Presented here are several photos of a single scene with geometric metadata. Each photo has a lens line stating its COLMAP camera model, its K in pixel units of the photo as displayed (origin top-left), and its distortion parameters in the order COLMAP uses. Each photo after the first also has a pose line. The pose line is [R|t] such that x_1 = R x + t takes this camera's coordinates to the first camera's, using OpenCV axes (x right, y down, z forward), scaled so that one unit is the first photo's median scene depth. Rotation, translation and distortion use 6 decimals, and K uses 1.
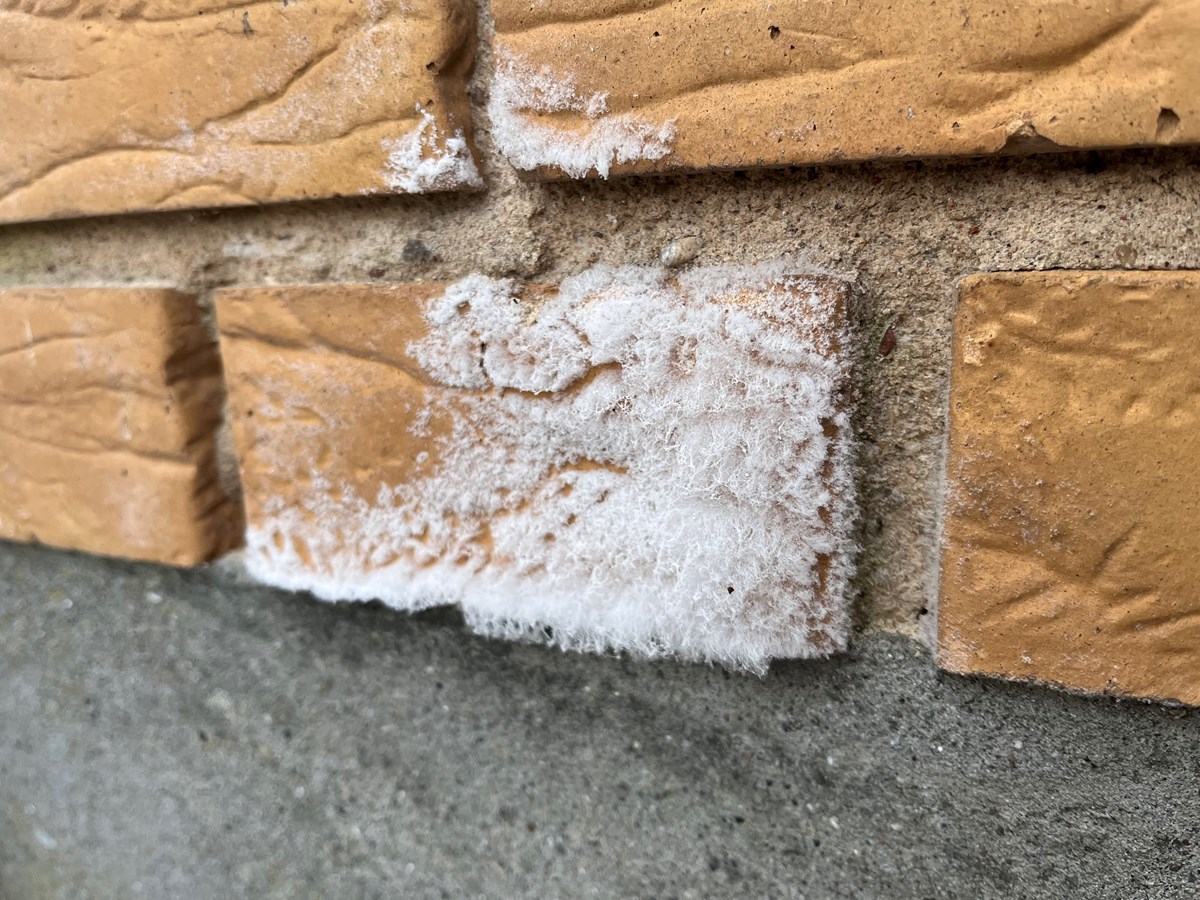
lens RADIAL K [[924.0, 0, 595.7], [0, 924.0, 449.2], [0, 0, 1]] dist [0.014037, -0.011052]
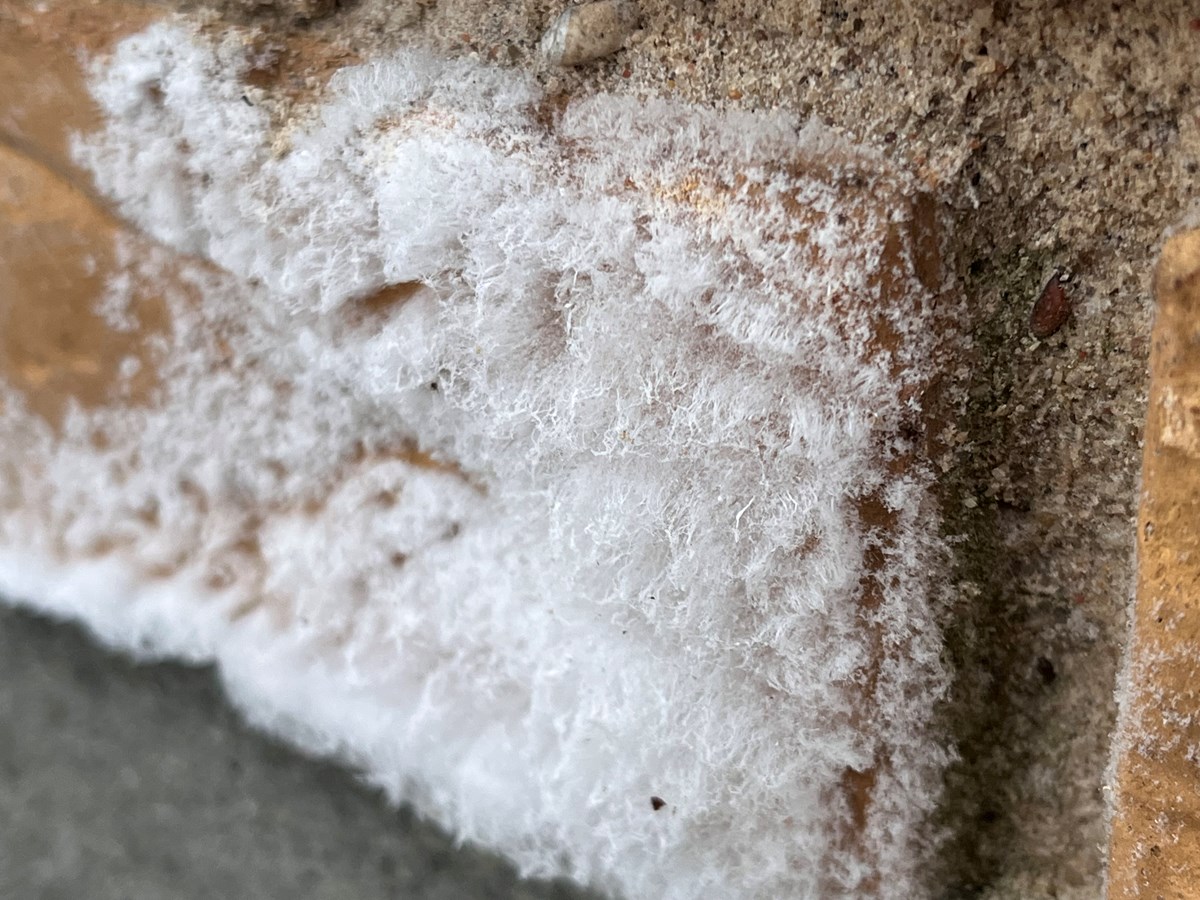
lens RADIAL K [[1986.2, 0, 603.0], [0, 1986.2, 449.8], [0, 0, 1]] dist [0.034021, 0.000000]
pose [[0.974845, 0.093997, -0.202094, 0.298623], [-0.033245, 0.957900, 0.285170, -0.291625], [0.220391, -0.271278, 0.936929, 0.118366]]
